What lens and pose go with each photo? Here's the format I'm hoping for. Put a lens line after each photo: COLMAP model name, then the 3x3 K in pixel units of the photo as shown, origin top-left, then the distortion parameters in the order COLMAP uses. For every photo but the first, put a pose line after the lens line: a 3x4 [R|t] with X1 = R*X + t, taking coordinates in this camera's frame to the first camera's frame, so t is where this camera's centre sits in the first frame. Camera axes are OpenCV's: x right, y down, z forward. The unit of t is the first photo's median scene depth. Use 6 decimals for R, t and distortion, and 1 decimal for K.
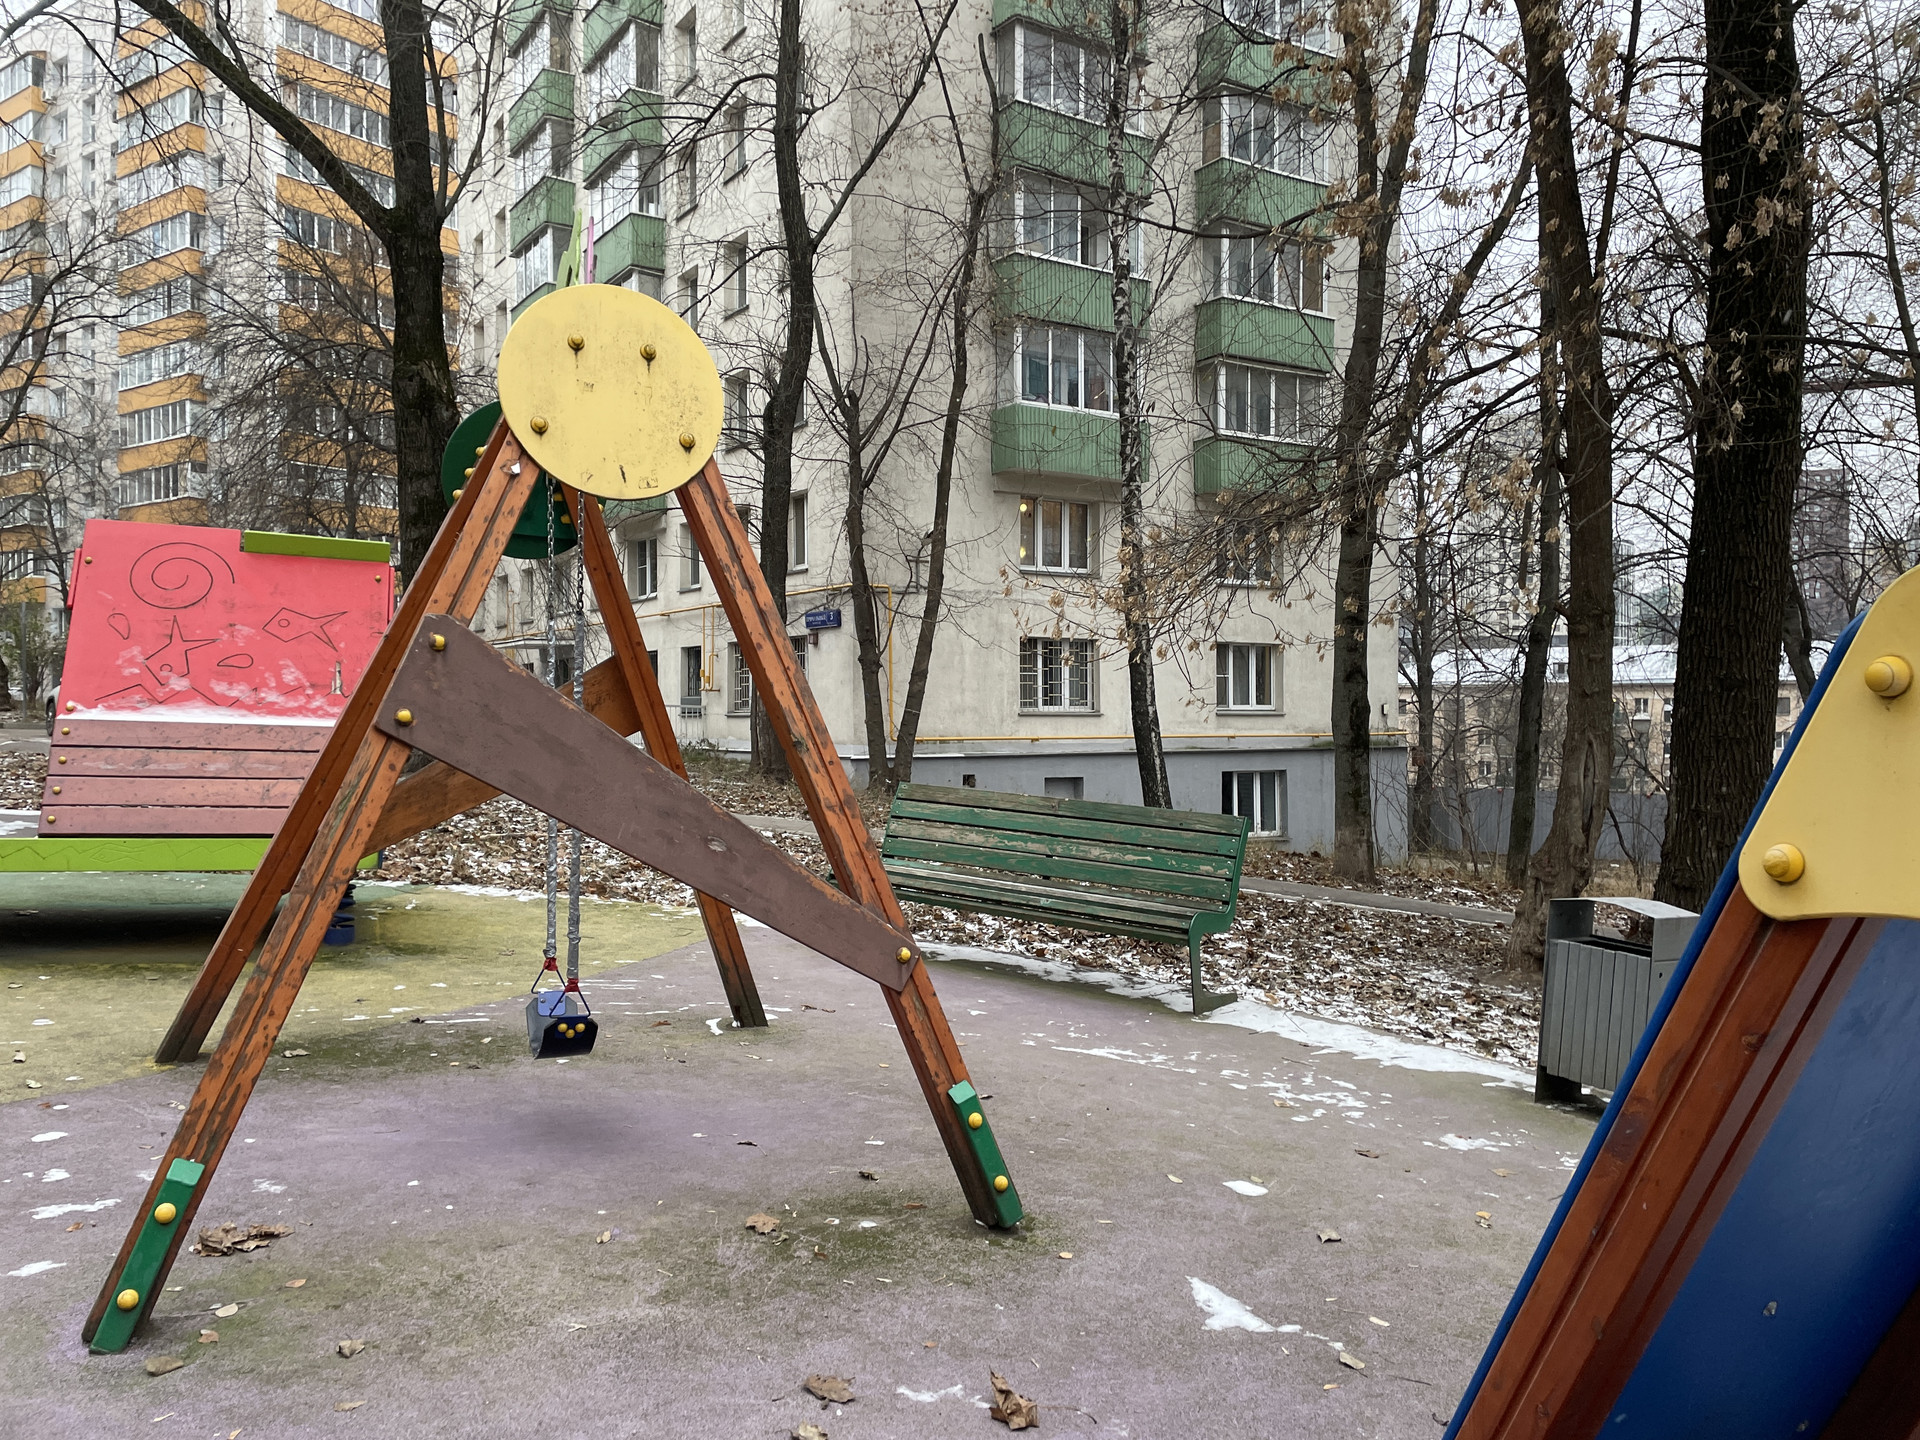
lens RADIAL K [[1463.6, 0, 965.9], [0, 1463.6, 714.0], [0, 0, 1]] dist [0.080299, -0.095680]
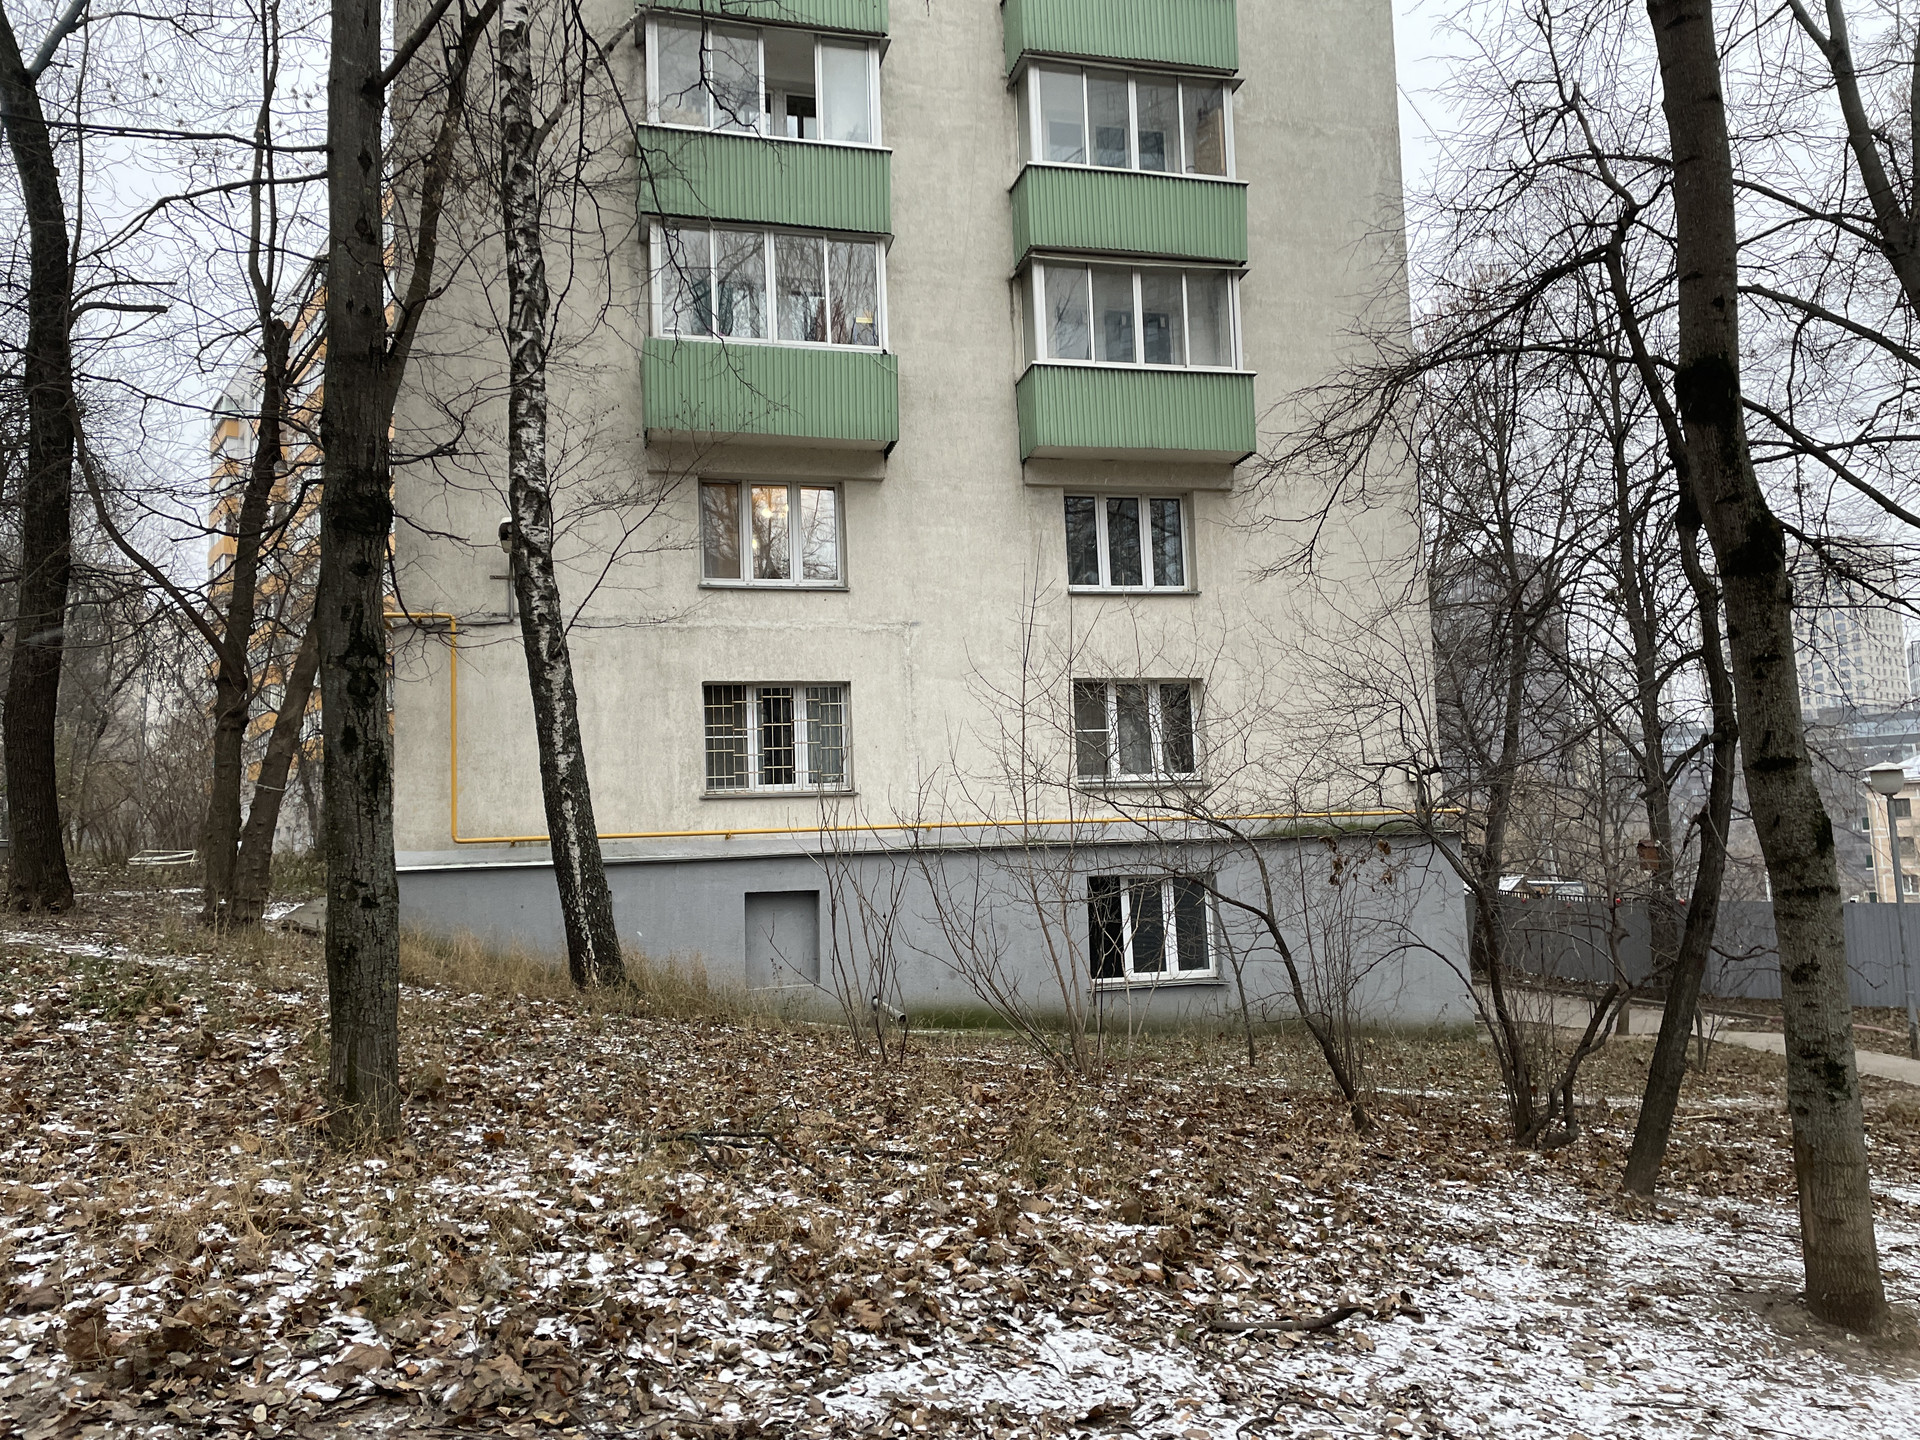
lens RADIAL K [[1463.6, 0, 964.4], [0, 1463.6, 698.7], [0, 0, 1]] dist [0.080299, -0.095680]
pose [[0.955165, -0.040168, -0.293337, 0.853791], [0.022369, 0.997713, -0.063782, 0.001609], [0.295228, 0.054360, 0.953879, 0.953088]]
